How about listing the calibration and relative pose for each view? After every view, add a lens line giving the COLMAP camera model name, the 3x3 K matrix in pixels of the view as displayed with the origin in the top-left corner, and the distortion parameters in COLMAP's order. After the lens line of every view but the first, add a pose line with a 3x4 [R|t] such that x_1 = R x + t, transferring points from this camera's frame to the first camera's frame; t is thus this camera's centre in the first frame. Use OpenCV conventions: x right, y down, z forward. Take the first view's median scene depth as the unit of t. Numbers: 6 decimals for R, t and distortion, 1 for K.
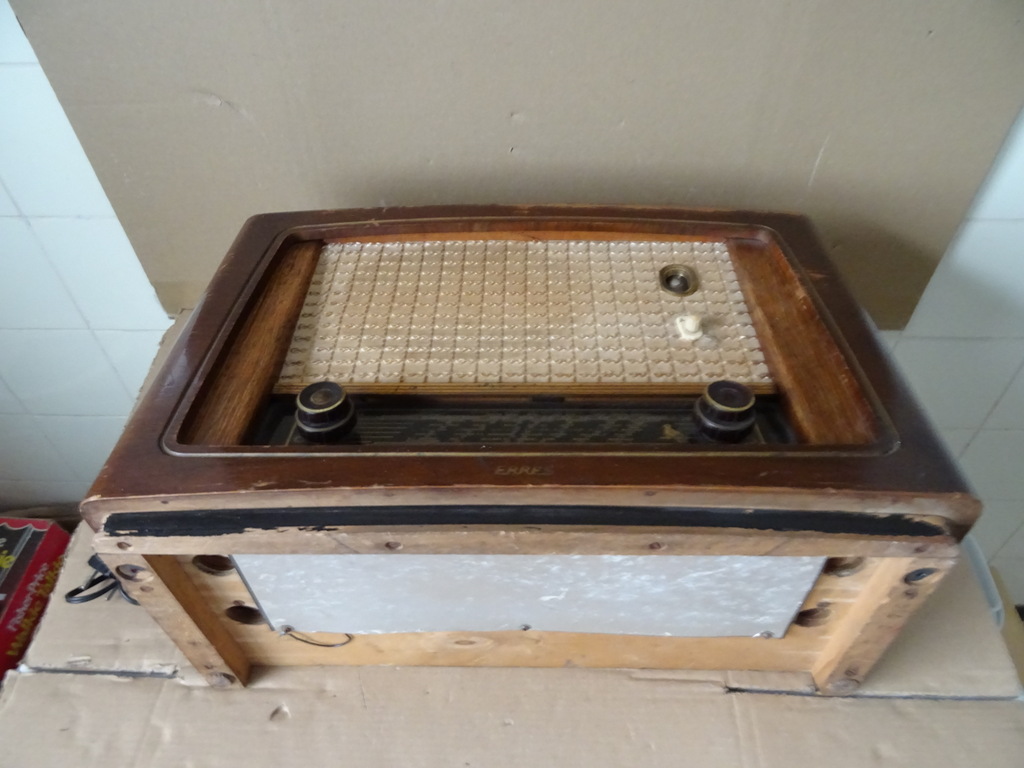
lens RADIAL K [[700.1, 0, 510.2], [0, 700.1, 384.6], [0, 0, 1]] dist [0.003191, 0.002050]
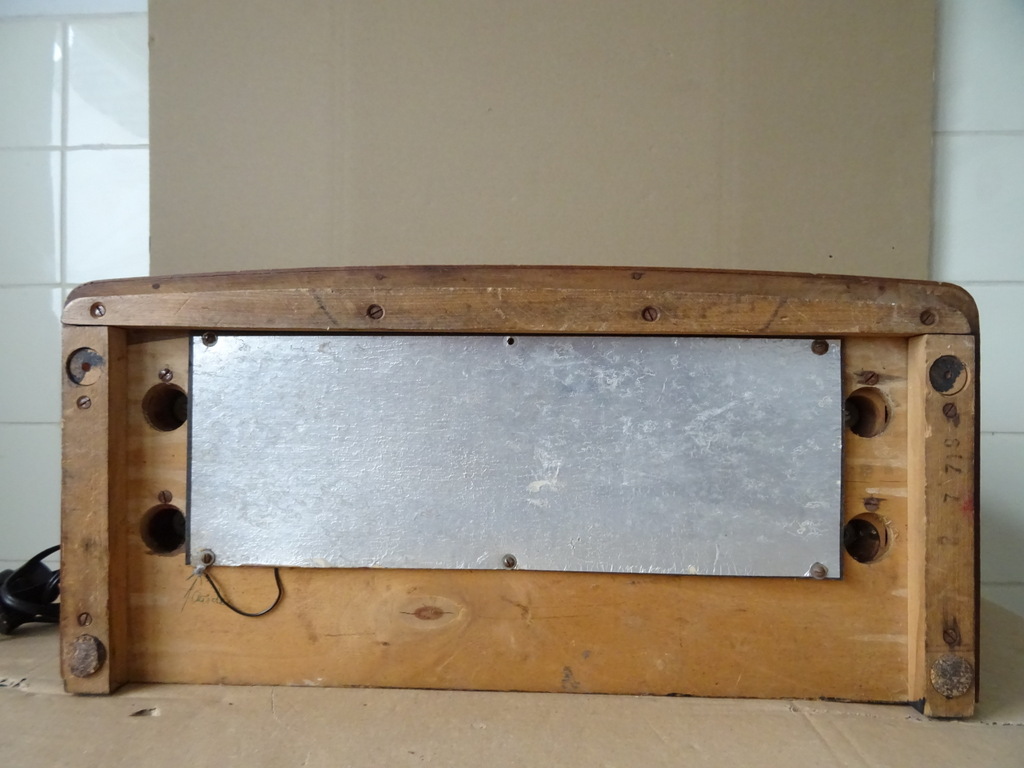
lens RADIAL K [[700.1, 0, 510.2], [0, 700.1, 384.6], [0, 0, 1]] dist [0.003191, 0.002050]
pose [[0.999318, 0.032515, -0.017519, 0.030947], [-0.035375, 0.706235, -0.707093, 0.798115], [-0.010619, 0.707231, 0.706903, 0.317014]]
